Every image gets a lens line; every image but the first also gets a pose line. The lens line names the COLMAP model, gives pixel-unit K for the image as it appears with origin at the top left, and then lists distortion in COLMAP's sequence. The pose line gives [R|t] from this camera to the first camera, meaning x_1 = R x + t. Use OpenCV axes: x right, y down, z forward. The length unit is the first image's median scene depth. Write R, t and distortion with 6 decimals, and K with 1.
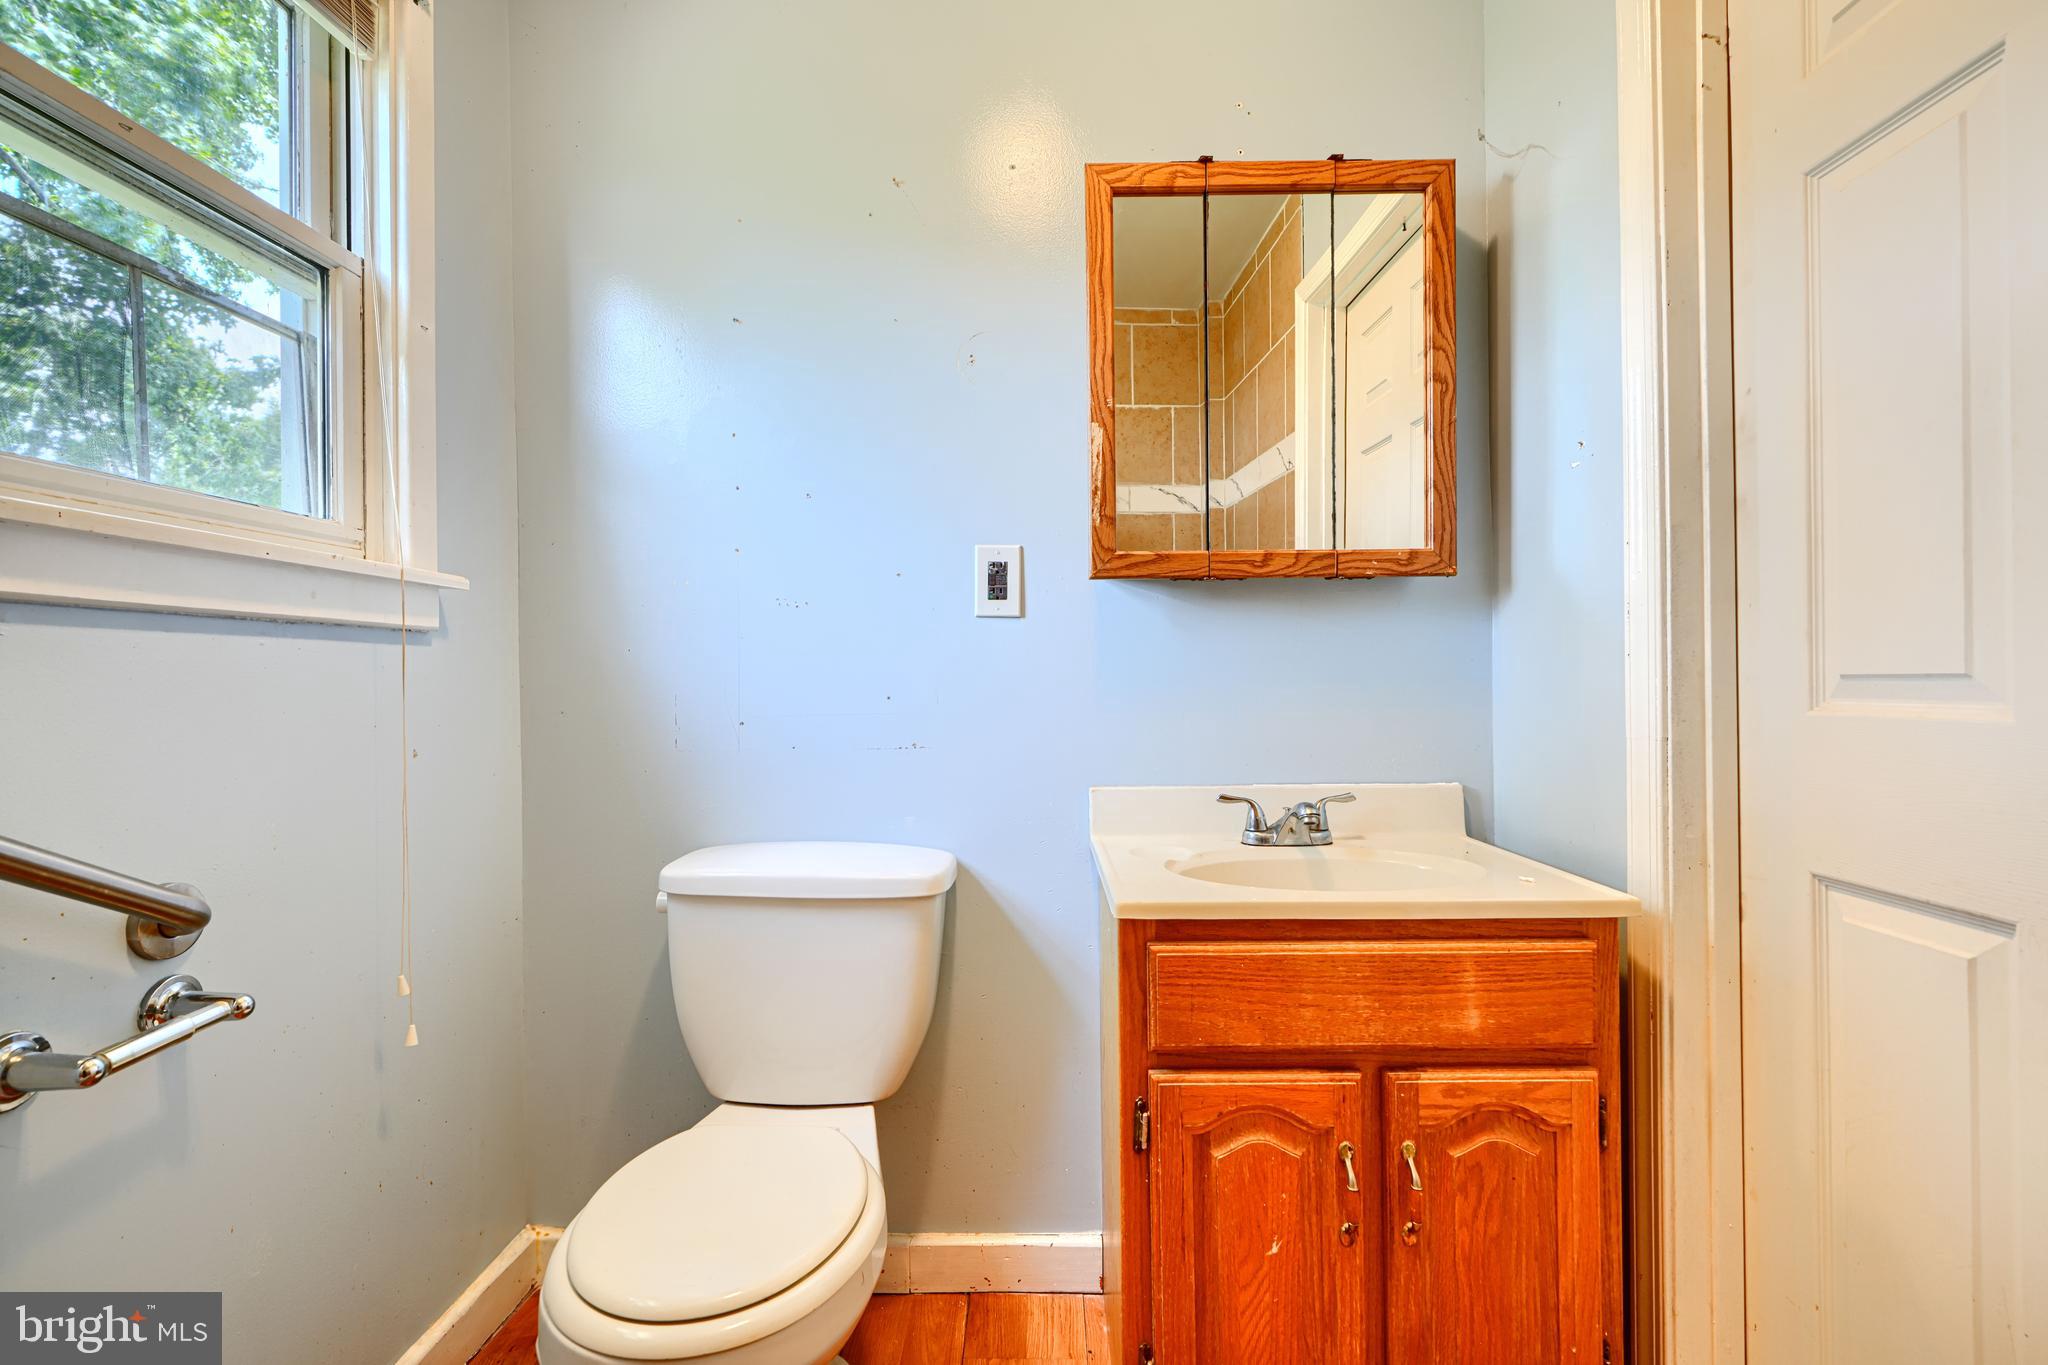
lens RADIAL K [[934.5, 0, 1025.0], [0, 934.5, 677.0], [0, 0, 1]] dist [0.008729, -0.000122]
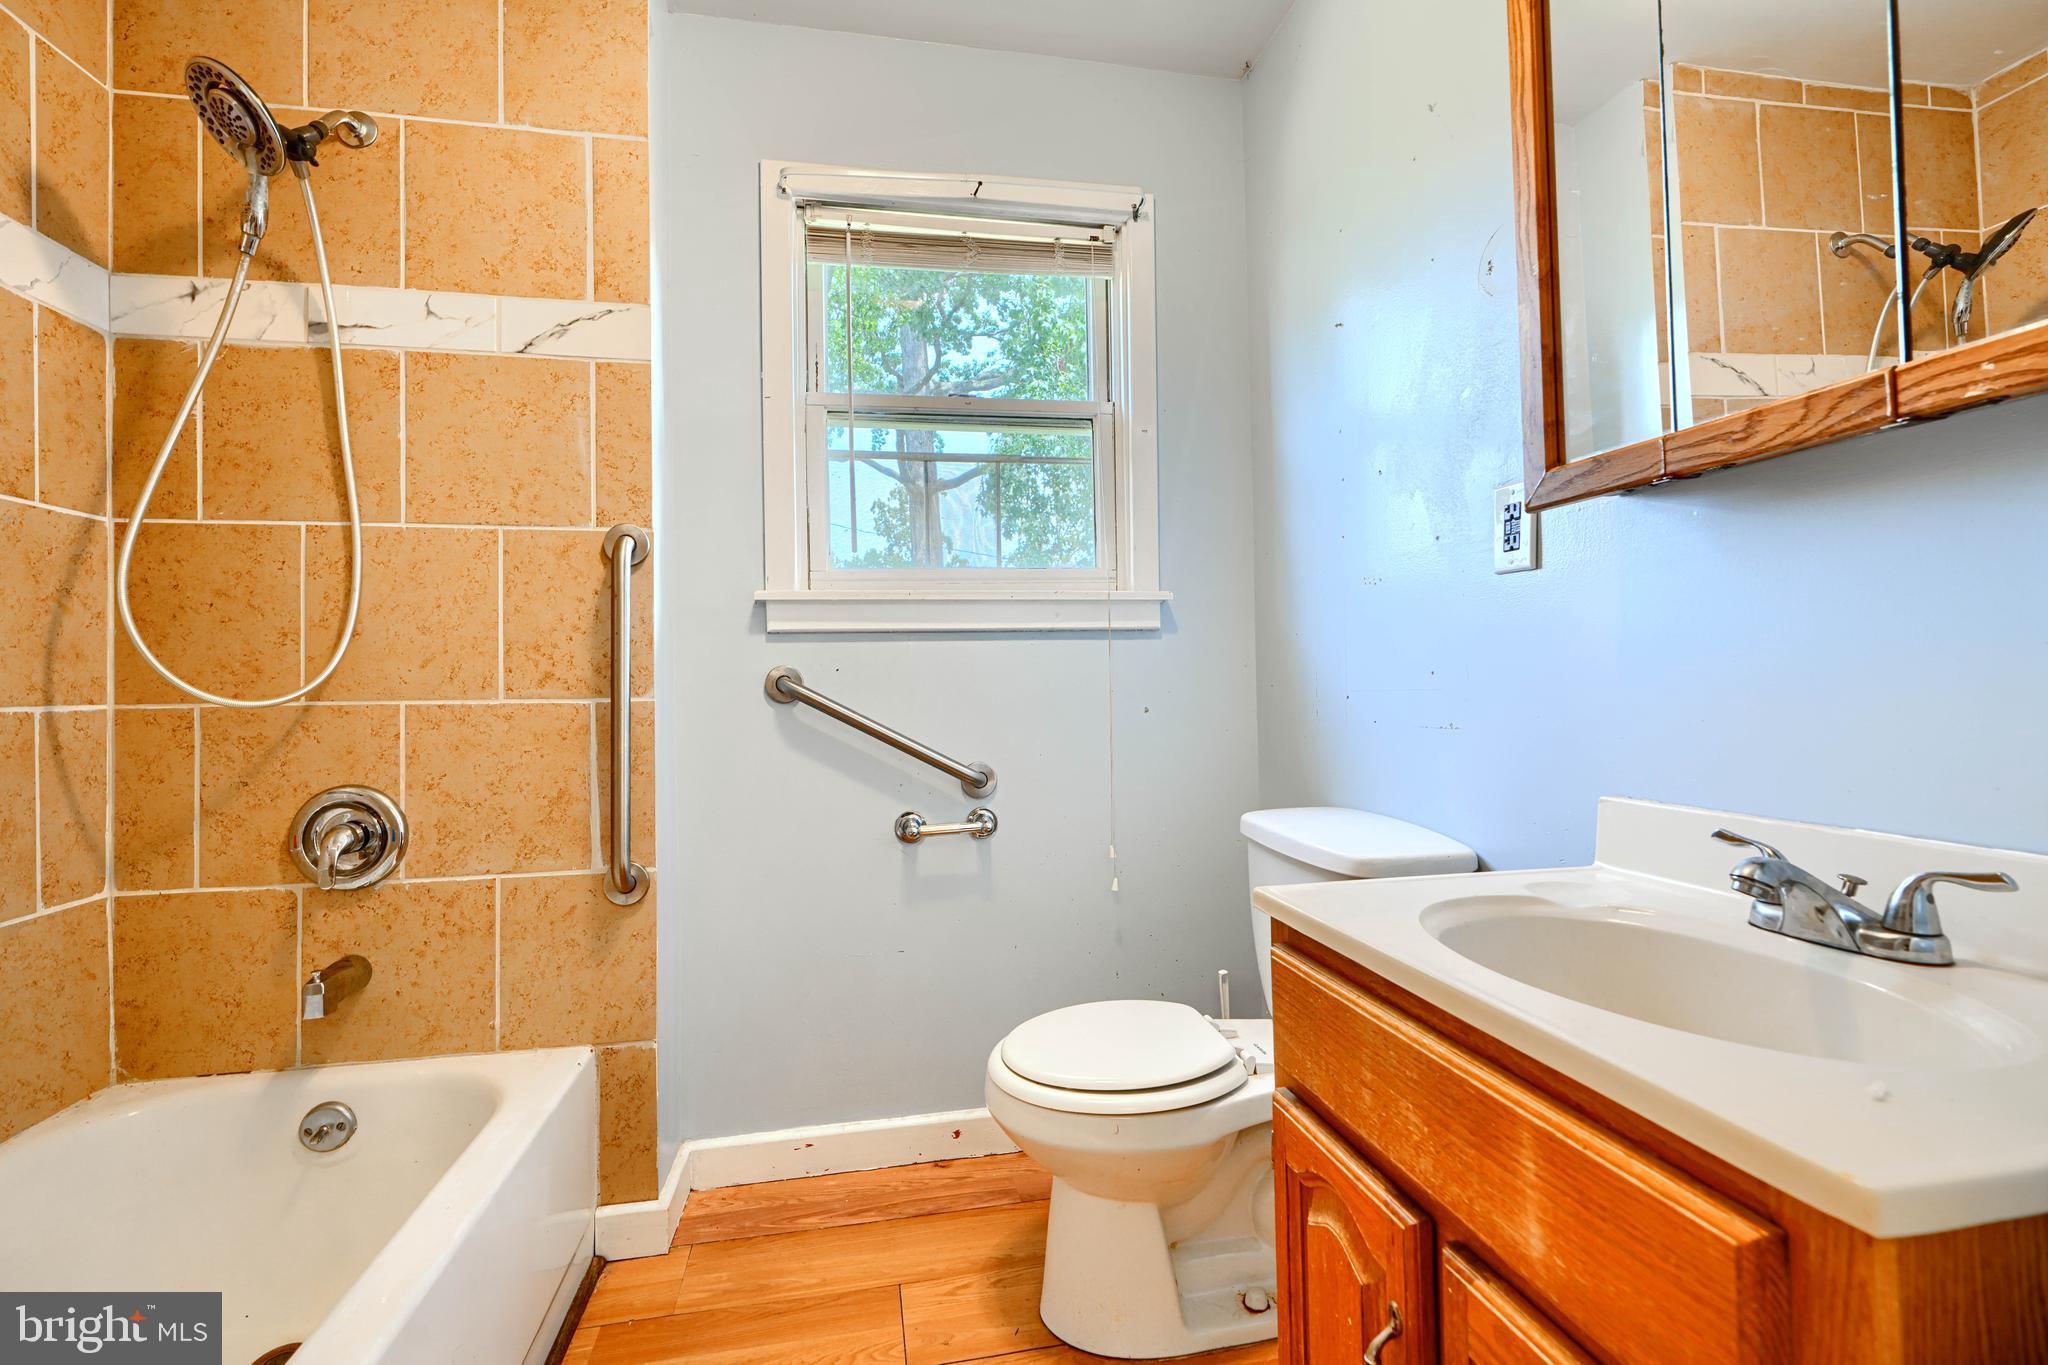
lens RADIAL K [[934.5, 0, 1024.4], [0, 934.5, 676.1], [0, 0, 1]] dist [0.008729, -0.000122]
pose [[0.191255, -0.001488, -0.981539, 0.891822], [0.018358, 0.999829, 0.002061, 0.021783], [0.981369, -0.018413, 0.191250, 0.553111]]
